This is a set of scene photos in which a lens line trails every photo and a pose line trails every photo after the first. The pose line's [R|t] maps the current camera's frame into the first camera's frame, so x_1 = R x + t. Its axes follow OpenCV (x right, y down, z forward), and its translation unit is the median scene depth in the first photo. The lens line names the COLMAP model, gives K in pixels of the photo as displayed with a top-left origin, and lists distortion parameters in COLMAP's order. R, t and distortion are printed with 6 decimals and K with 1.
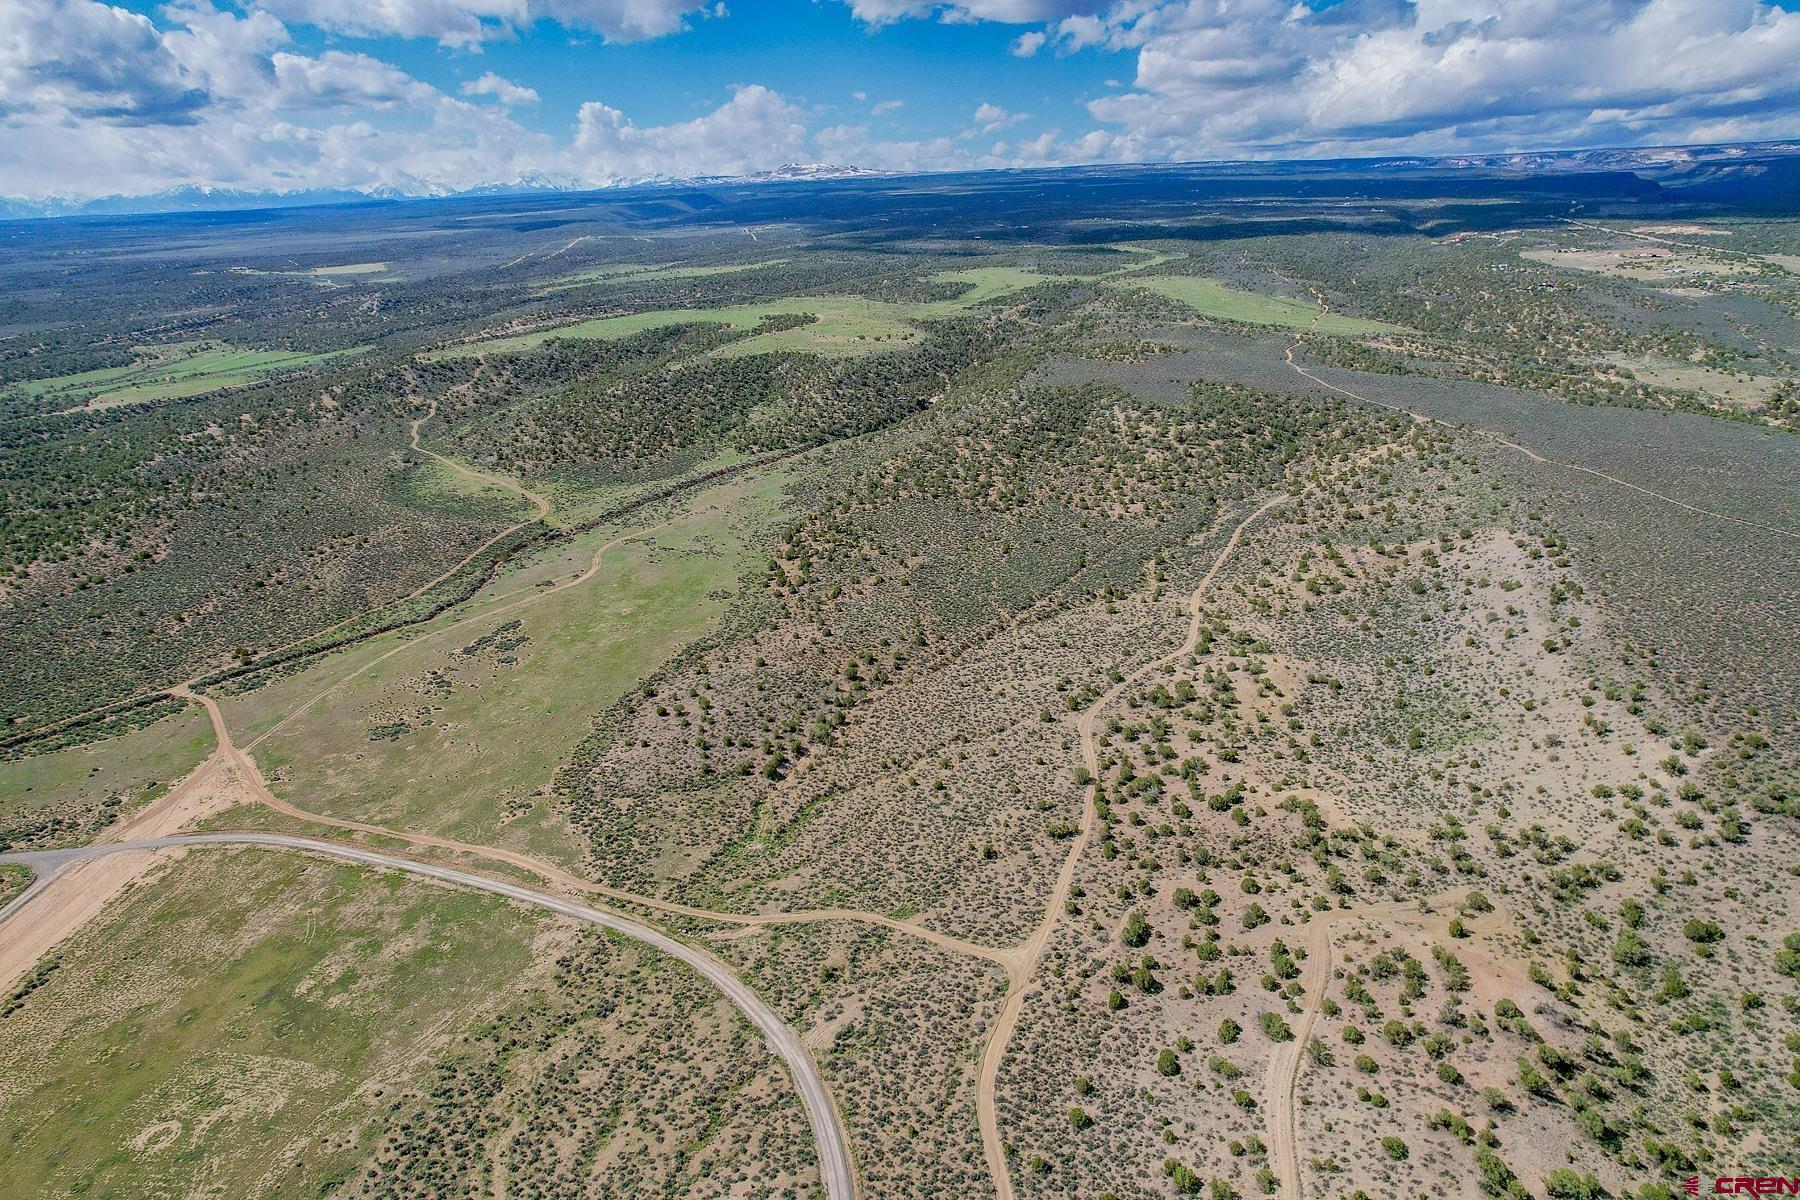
lens RADIAL K [[1148.8, 0, 898.2], [0, 1148.8, 602.3], [0, 0, 1]] dist [-0.074717, 0.066975]
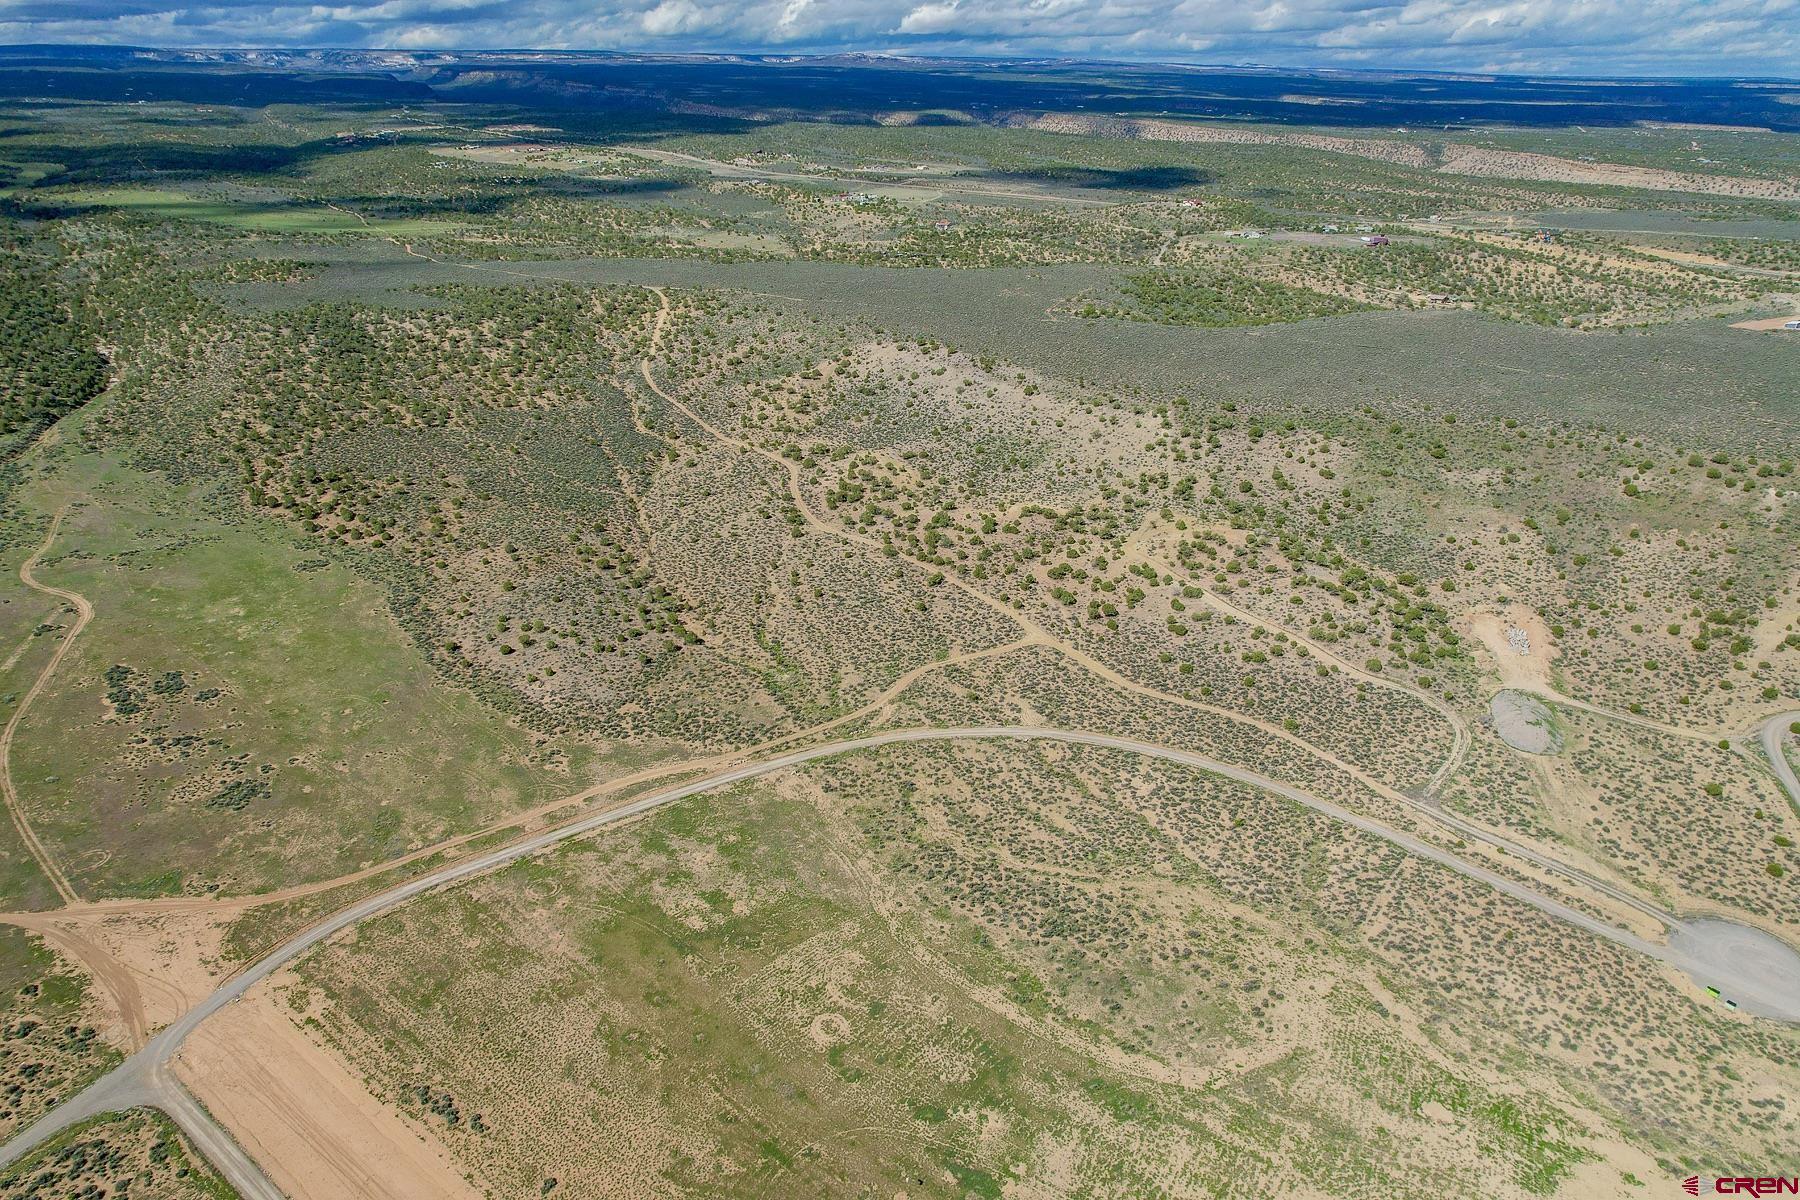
lens RADIAL K [[1148.8, 0, 902.1], [0, 1148.8, 602.7], [0, 0, 1]] dist [-0.074717, 0.066975]
pose [[0.564189, -0.320918, 0.760725, -0.711926], [0.260923, 0.943453, 0.204491, -0.047671], [-0.783333, 0.083119, 0.616020, 0.152969]]
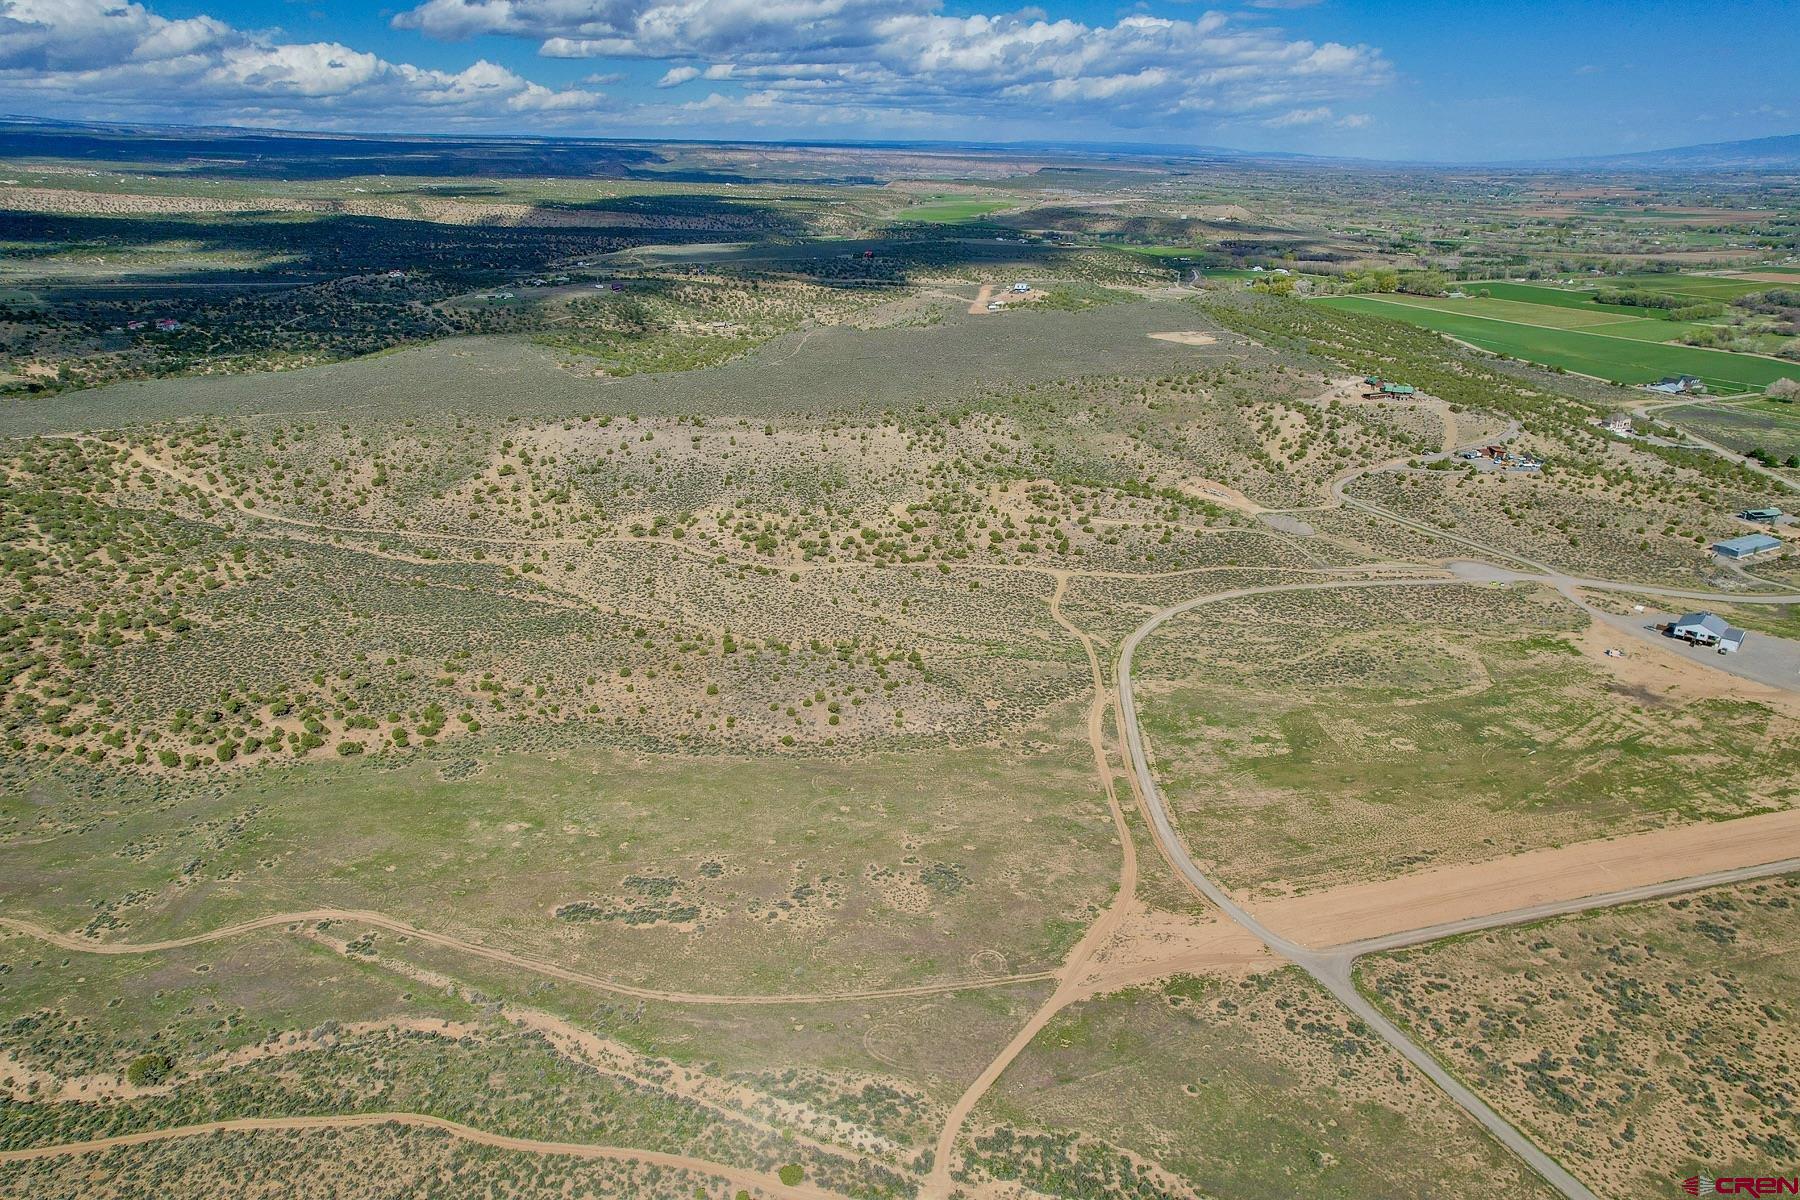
lens RADIAL K [[1148.8, 0, 903.6], [0, 1148.8, 596.5], [0, 0, 1]] dist [-0.074717, 0.066975]
pose [[-0.311658, -0.333259, 0.889836, -1.050945], [0.317484, 0.846135, 0.428088, -0.393197], [-0.895585, 0.415926, -0.157901, 1.035013]]
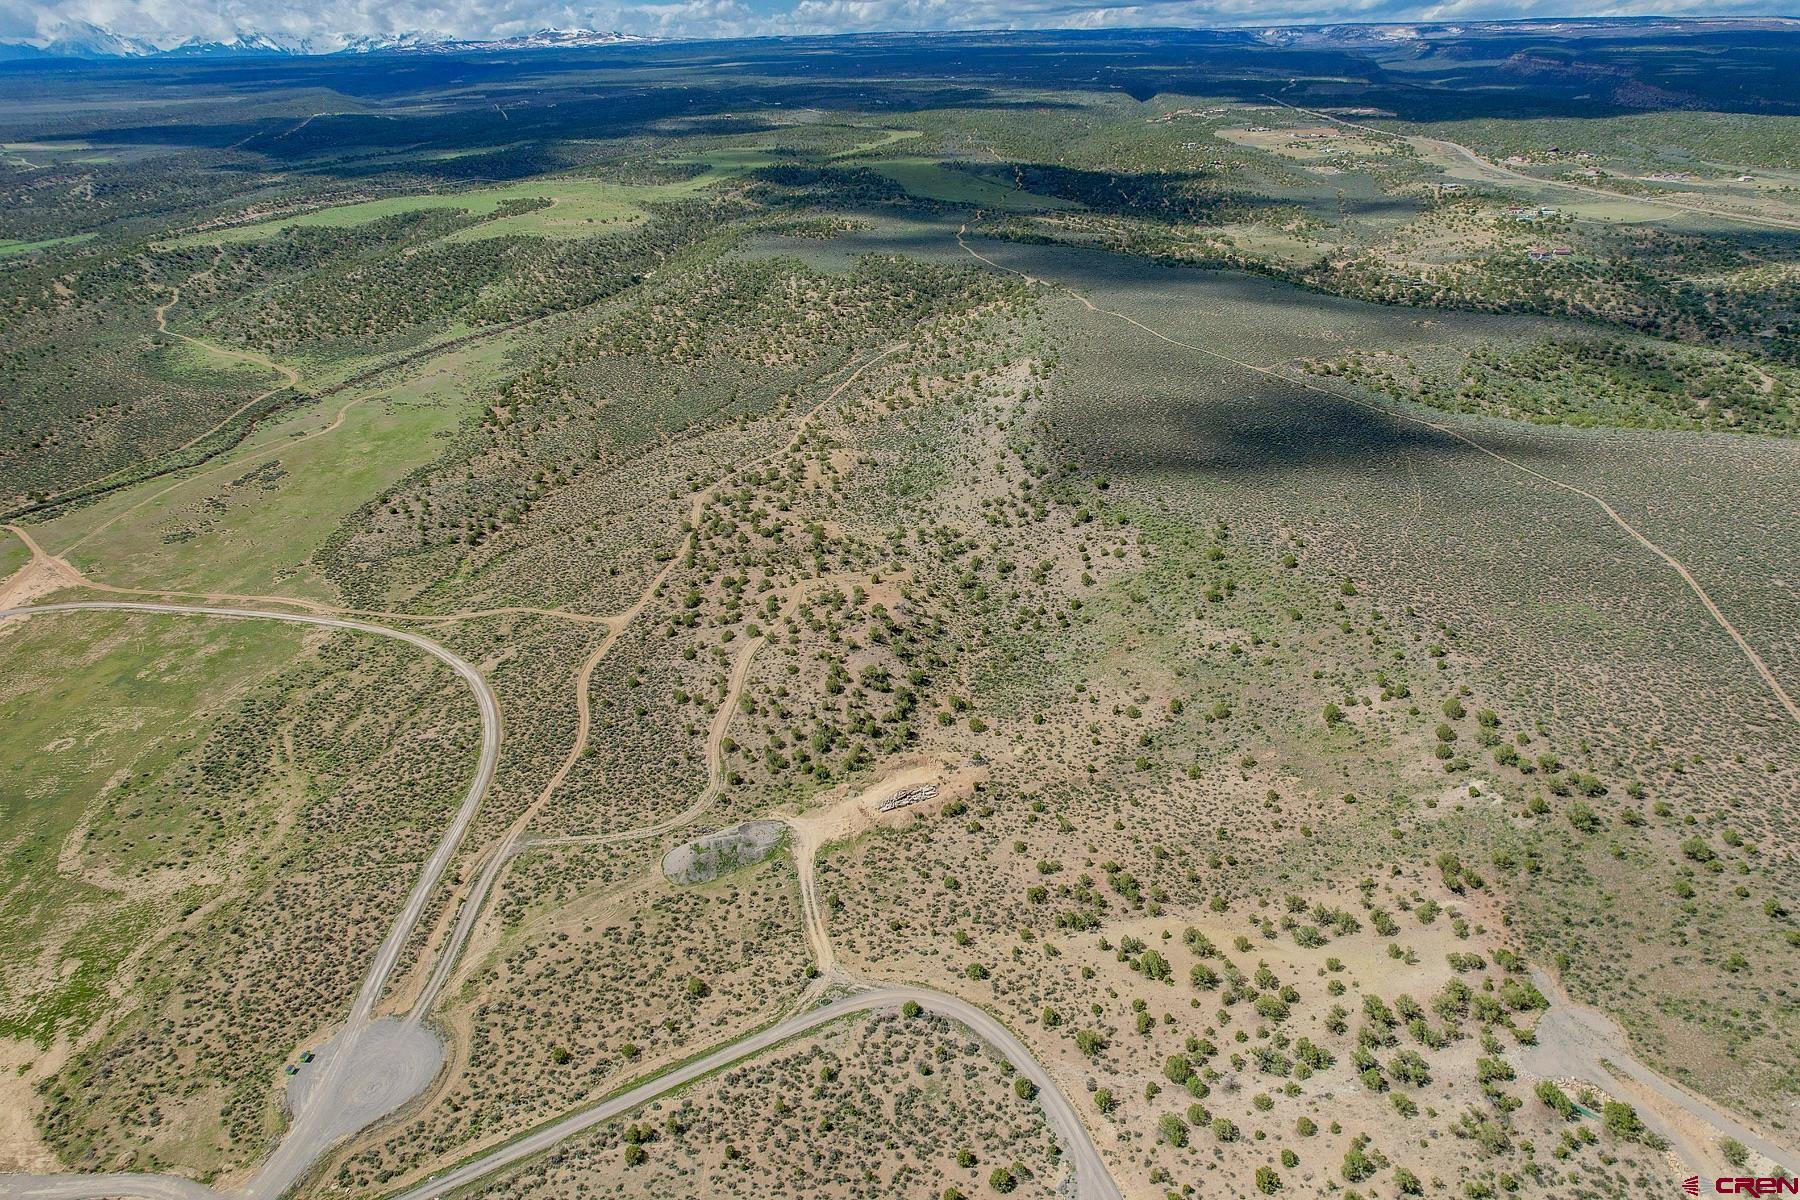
lens RADIAL K [[1148.8, 0, 901.0], [0, 1148.8, 608.0], [0, 0, 1]] dist [-0.074717, 0.066975]
pose [[0.983644, -0.067595, 0.166957, 0.150293], [0.049629, 0.992743, 0.109533, 0.090168], [-0.173150, -0.099455, 0.979861, -0.426863]]
